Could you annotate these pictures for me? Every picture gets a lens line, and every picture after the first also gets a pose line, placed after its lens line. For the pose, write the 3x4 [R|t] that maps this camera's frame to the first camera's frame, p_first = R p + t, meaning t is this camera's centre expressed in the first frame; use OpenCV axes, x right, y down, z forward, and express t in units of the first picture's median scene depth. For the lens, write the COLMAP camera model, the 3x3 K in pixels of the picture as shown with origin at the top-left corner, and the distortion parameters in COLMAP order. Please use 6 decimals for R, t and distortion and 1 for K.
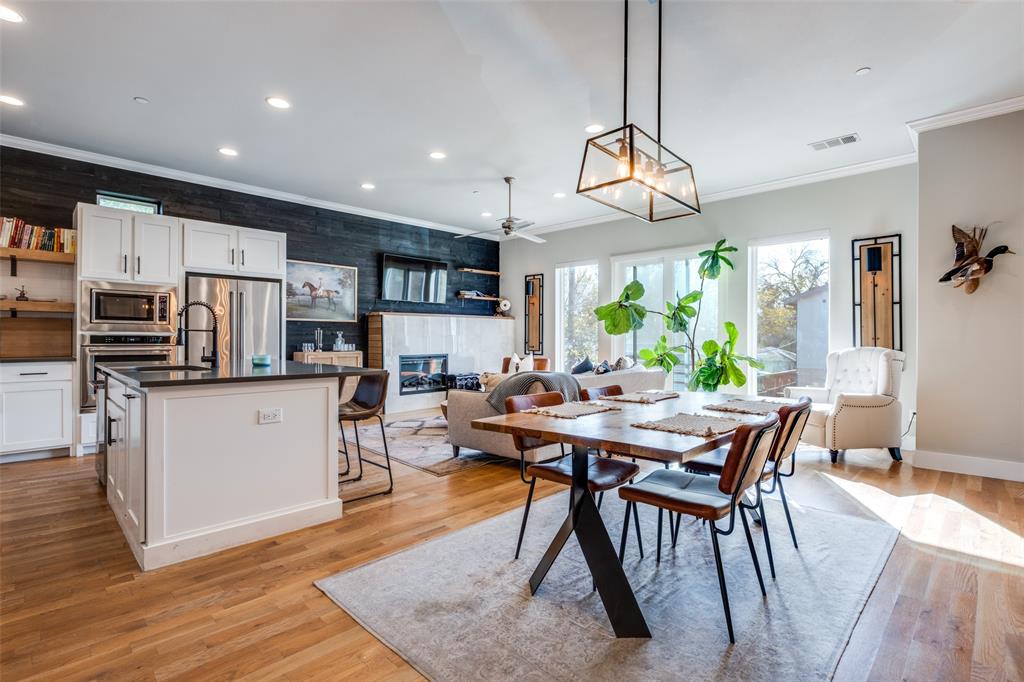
lens RADIAL K [[488.5, 0, 512.0], [0, 488.5, 341.0], [0, 0, 1]] dist [0.000982, 0.000011]
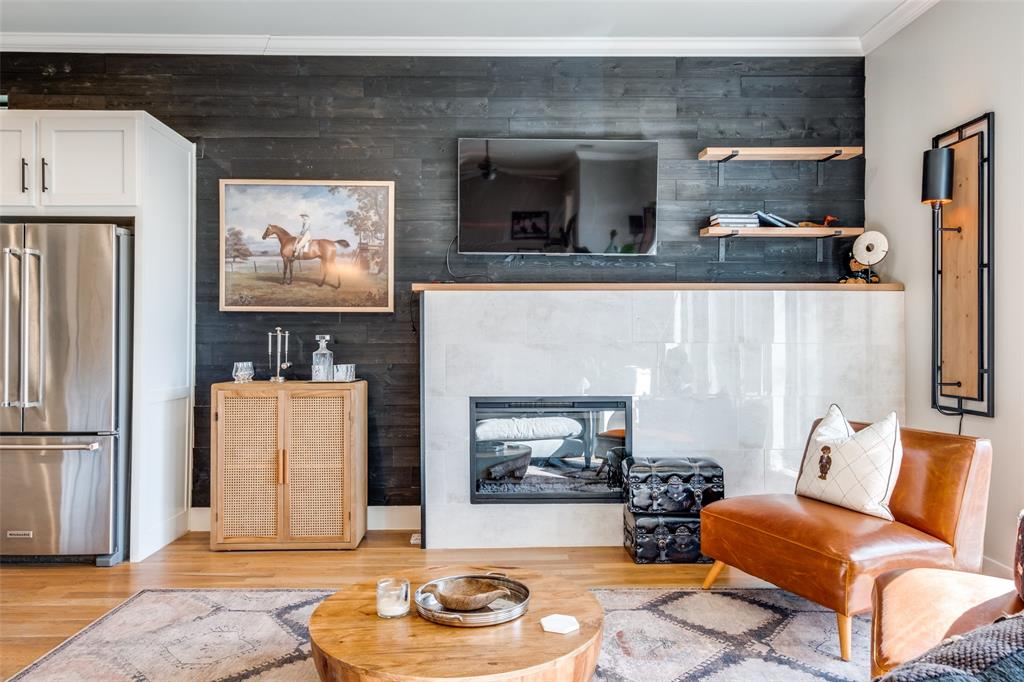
lens RADIAL K [[702.6, 0, 512.0], [0, 702.6, 341.0], [0, 0, 1]] dist [0.009220, 0.003247]
pose [[0.708741, -0.002372, -0.705465, 0.163808], [-0.006753, 0.999926, -0.010146, -0.007748], [0.705437, 0.011955, 0.708672, 0.593730]]
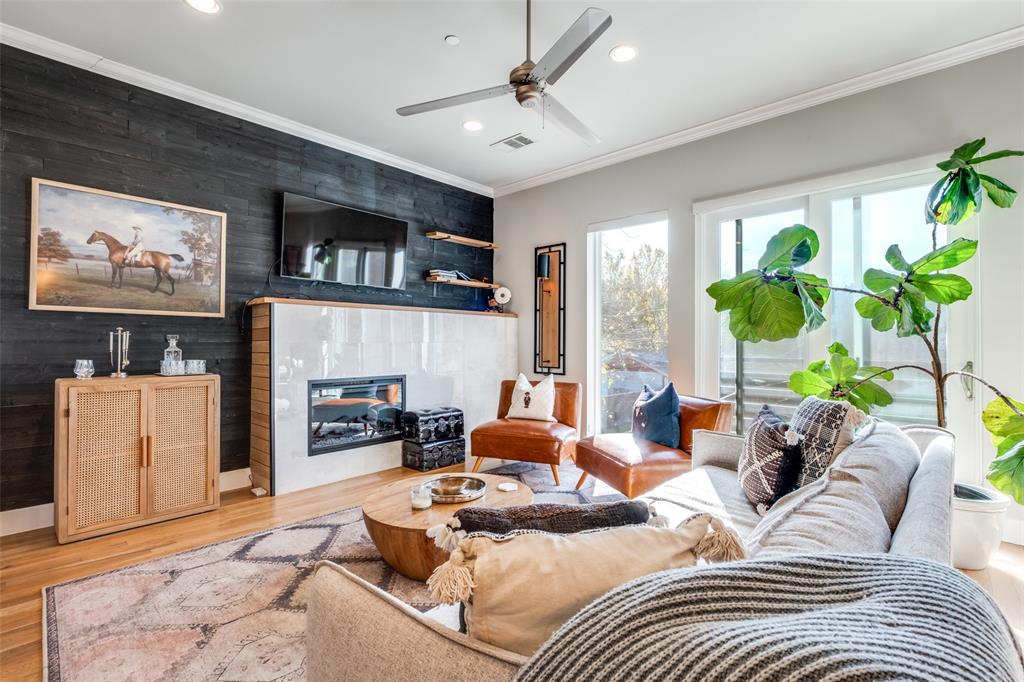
lens RADIAL K [[471.0, 0, 512.0], [0, 471.0, 341.0], [0, 0, 1]] dist [-0.003008, -0.000249]
pose [[0.999621, 0.000791, 0.027529, -0.021561], [-0.000366, 0.999881, -0.015439, -0.005137], [-0.027538, 0.015423, 0.999502, 0.448187]]
